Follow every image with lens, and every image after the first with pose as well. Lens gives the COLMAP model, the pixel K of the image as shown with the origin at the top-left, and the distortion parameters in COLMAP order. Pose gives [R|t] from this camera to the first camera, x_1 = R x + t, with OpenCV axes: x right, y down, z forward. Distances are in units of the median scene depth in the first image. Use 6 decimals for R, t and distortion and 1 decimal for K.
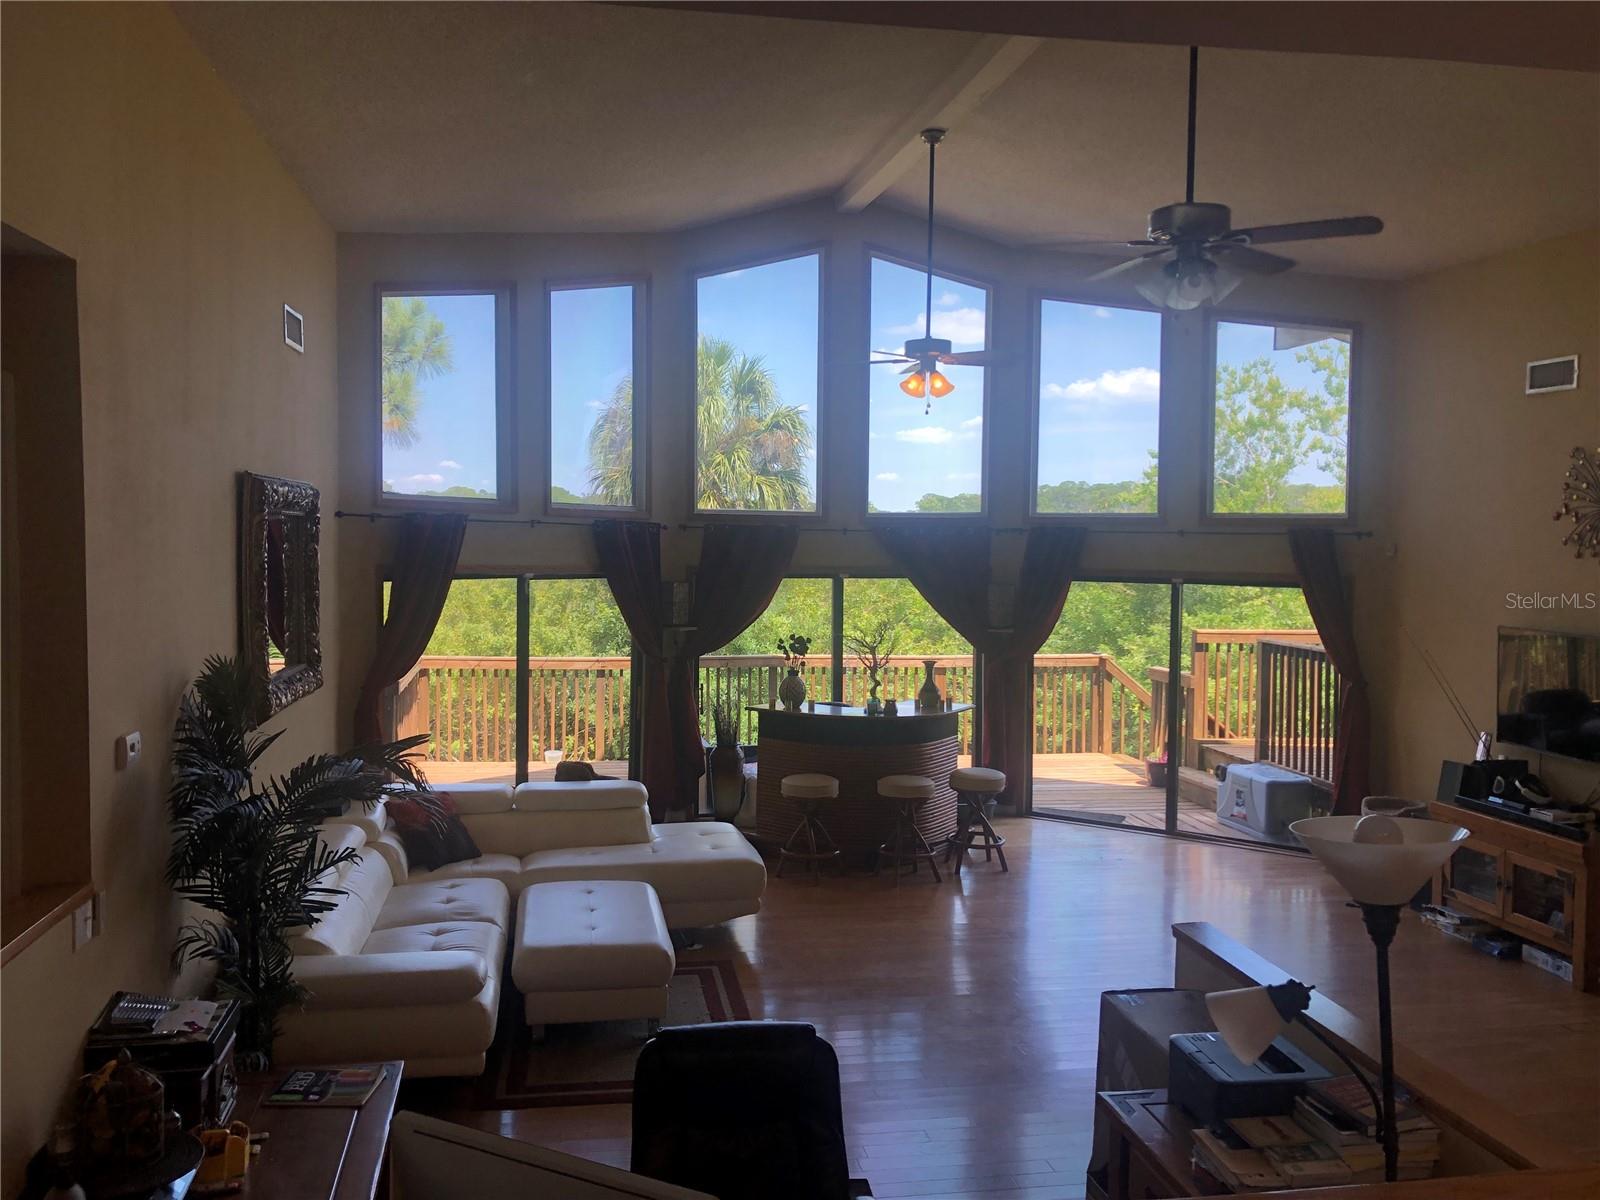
lens RADIAL K [[1334.8, 0, 809.5], [0, 1334.8, 609.9], [0, 0, 1]] dist [0.043186, -0.052639]
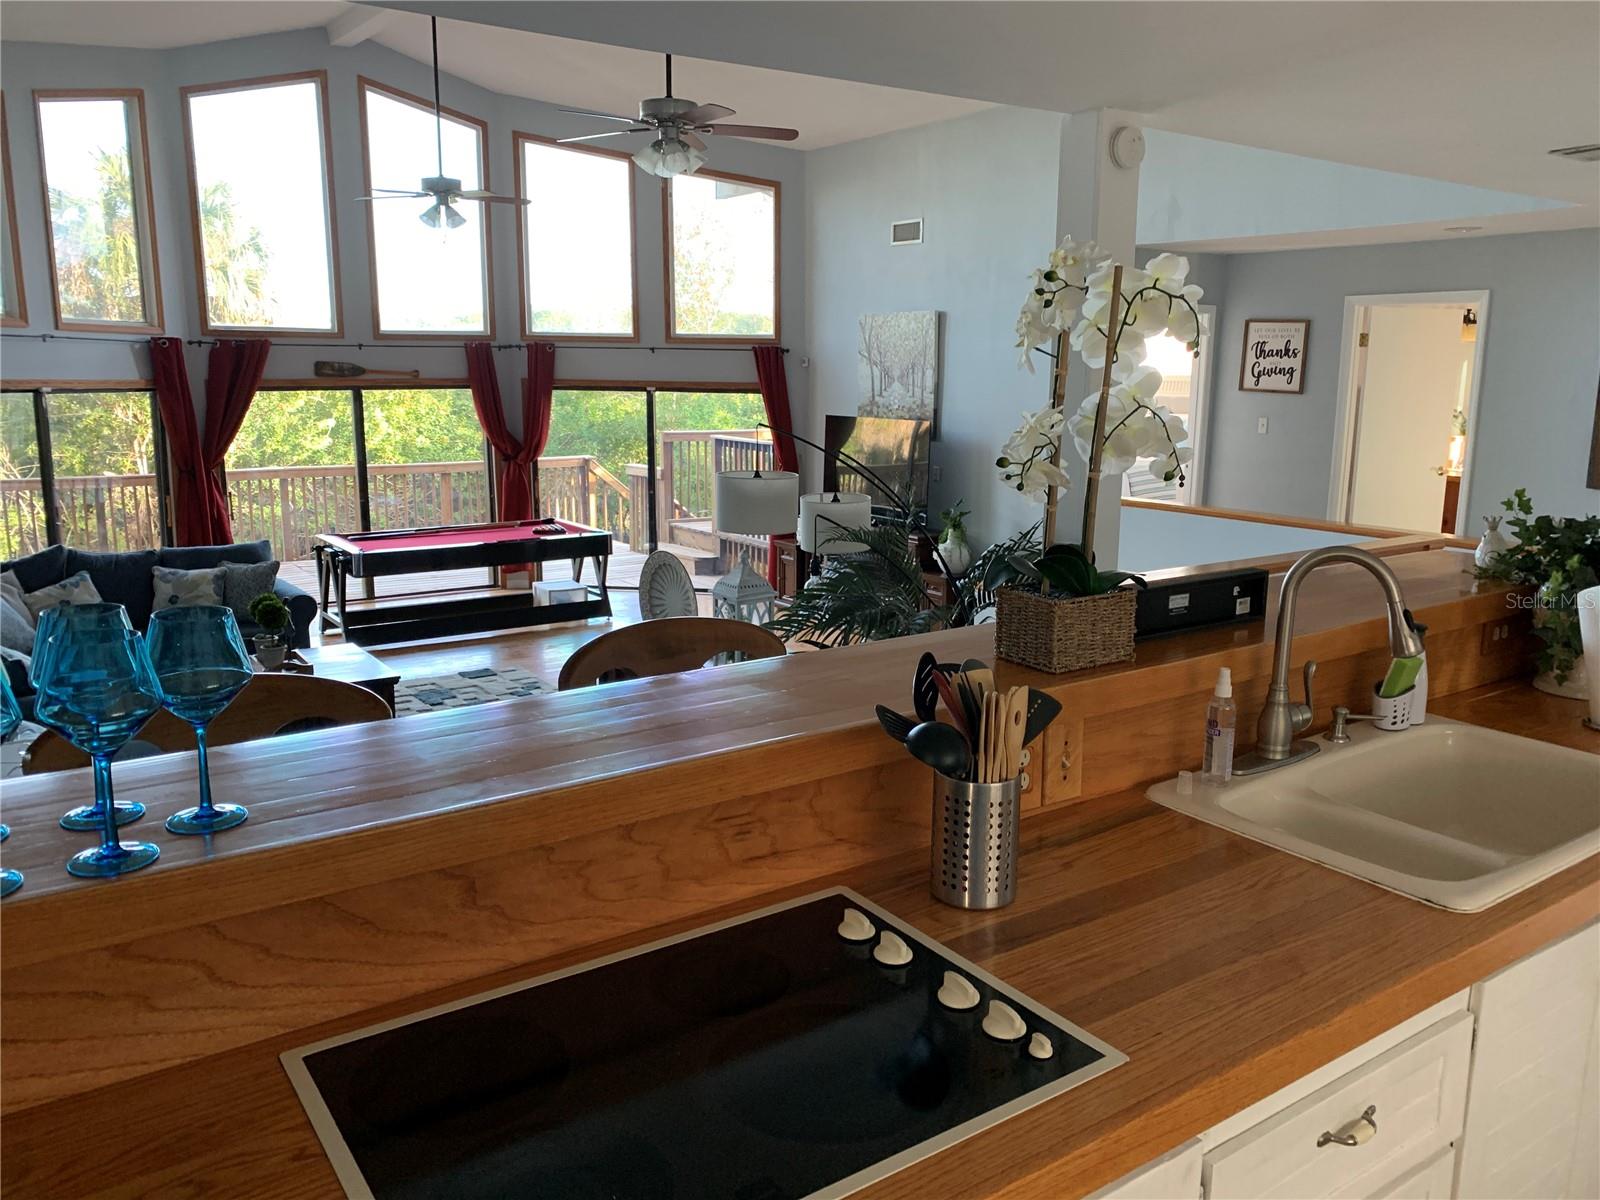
lens RADIAL K [[1229.8, 0, 809.6], [0, 1229.8, 585.2], [0, 0, 1]] dist [0.052629, -0.061768]
pose [[0.914266, -0.076476, 0.397830, -0.059296], [0.023764, 0.990453, 0.135785, 0.006972], [-0.404416, -0.114690, 0.907355, -0.116290]]
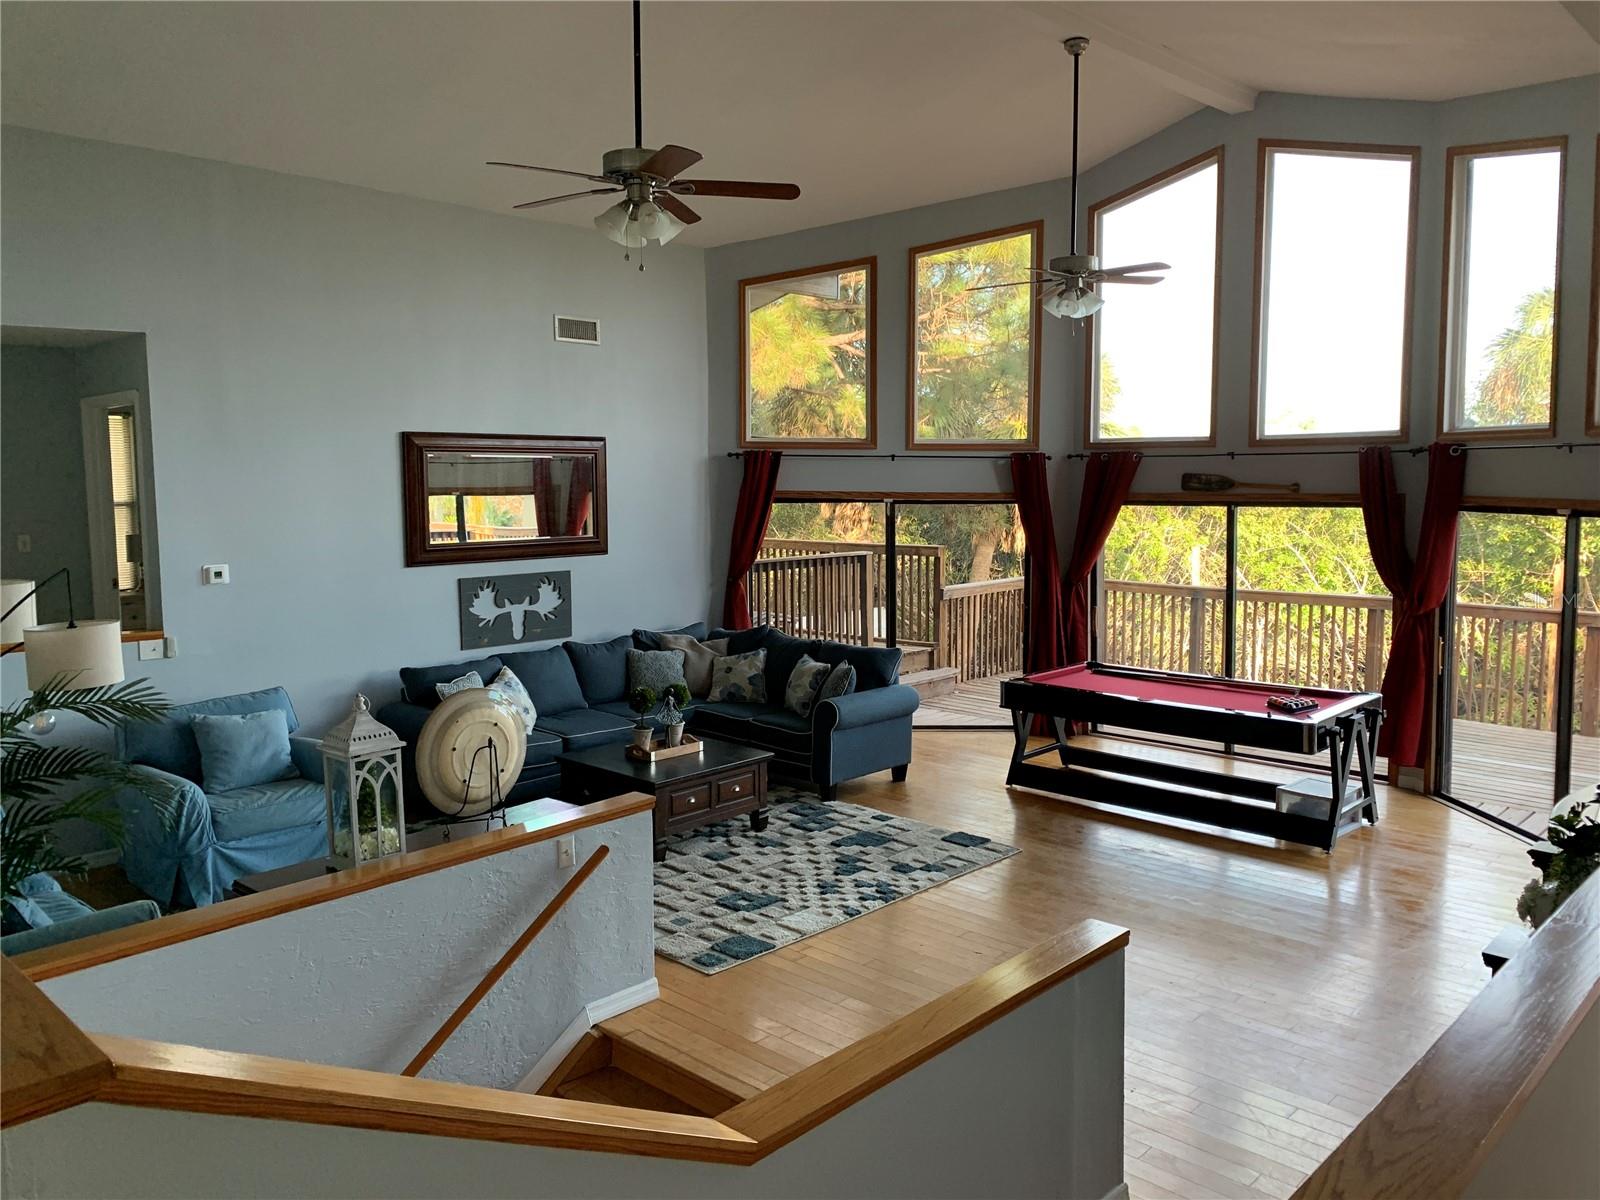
lens RADIAL K [[1229.8, 0, 798.8], [0, 1229.8, 580.2], [0, 0, 1]] dist [0.052629, -0.061768]
pose [[0.568828, 0.056774, -0.820494, 0.612412], [-0.031727, 0.998387, 0.047088, -0.003116], [0.821844, -0.000753, 0.569712, 0.271070]]
